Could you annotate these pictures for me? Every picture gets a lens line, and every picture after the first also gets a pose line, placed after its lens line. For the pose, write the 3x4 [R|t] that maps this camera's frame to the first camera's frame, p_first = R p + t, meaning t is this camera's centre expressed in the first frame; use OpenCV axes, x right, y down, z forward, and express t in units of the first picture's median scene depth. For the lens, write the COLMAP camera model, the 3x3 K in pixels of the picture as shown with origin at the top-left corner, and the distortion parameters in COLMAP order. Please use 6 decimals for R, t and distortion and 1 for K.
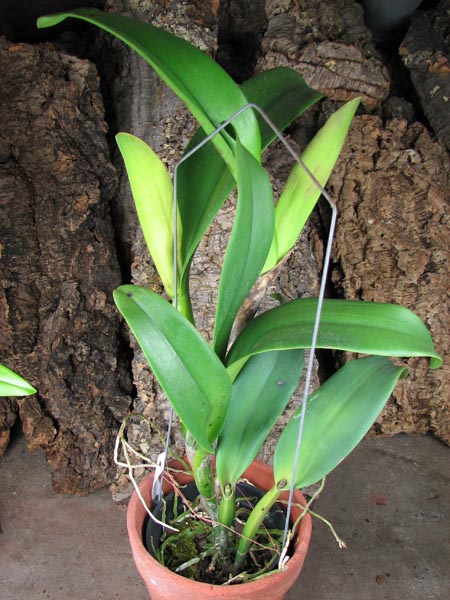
lens RADIAL K [[653.2, 0, 205.1], [0, 653.2, 289.5], [0, 0, 1]] dist [-0.206879, 0.281399]
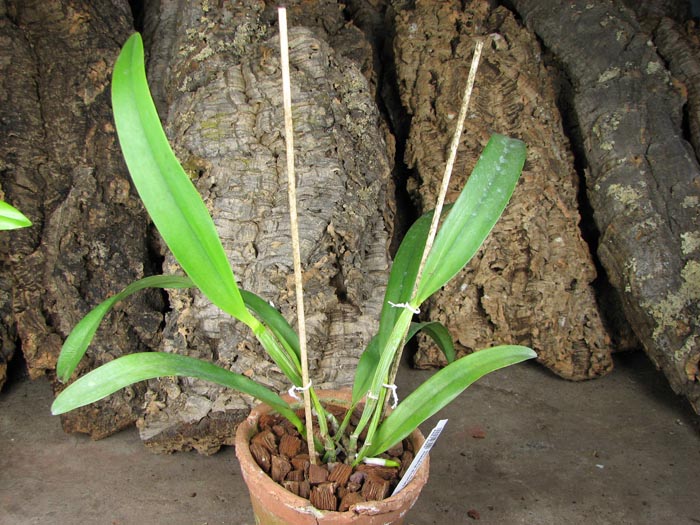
lens RADIAL K [[762.0, 0, 337.6], [0, 762.0, 285.6], [0, 0, 1]] dist [-0.206879, 0.281399]
pose [[0.994143, -0.022370, 0.105734, 0.002141], [0.025882, 0.999154, -0.031959, 0.161163], [-0.104930, 0.034508, 0.993881, 0.056783]]
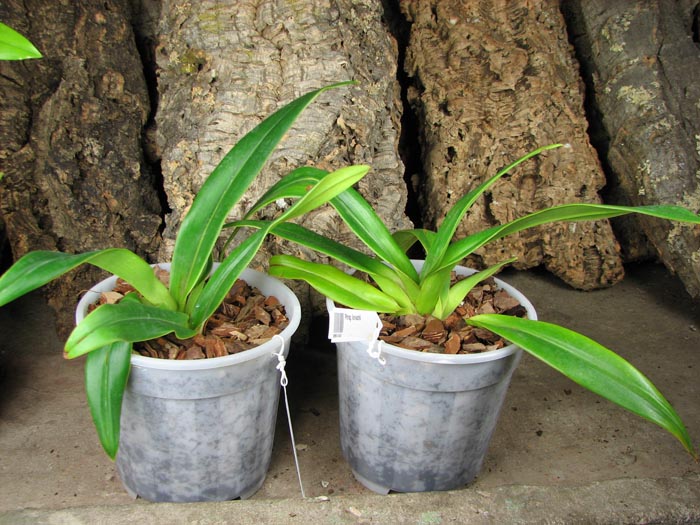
lens RADIAL K [[762.7, 0, 340.1], [0, 762.7, 286.5], [0, 0, 1]] dist [-0.206737, 0.284132]
pose [[0.987763, -0.041744, 0.150272, -0.042348], [0.038875, 0.999002, 0.021978, 0.227400], [-0.151040, -0.015867, 0.988400, 0.105563]]
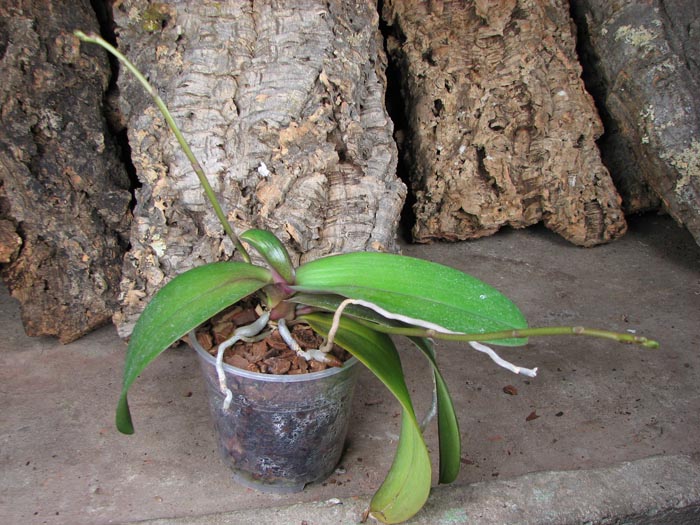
lens RADIAL K [[762.0, 0, 337.6], [0, 762.0, 285.6], [0, 0, 1]] dist [-0.206879, 0.281399]
pose [[0.977903, -0.101911, 0.182539, -0.053123], [0.088138, 0.992723, 0.082056, 0.210930], [-0.189573, -0.064154, 0.979769, 0.176475]]
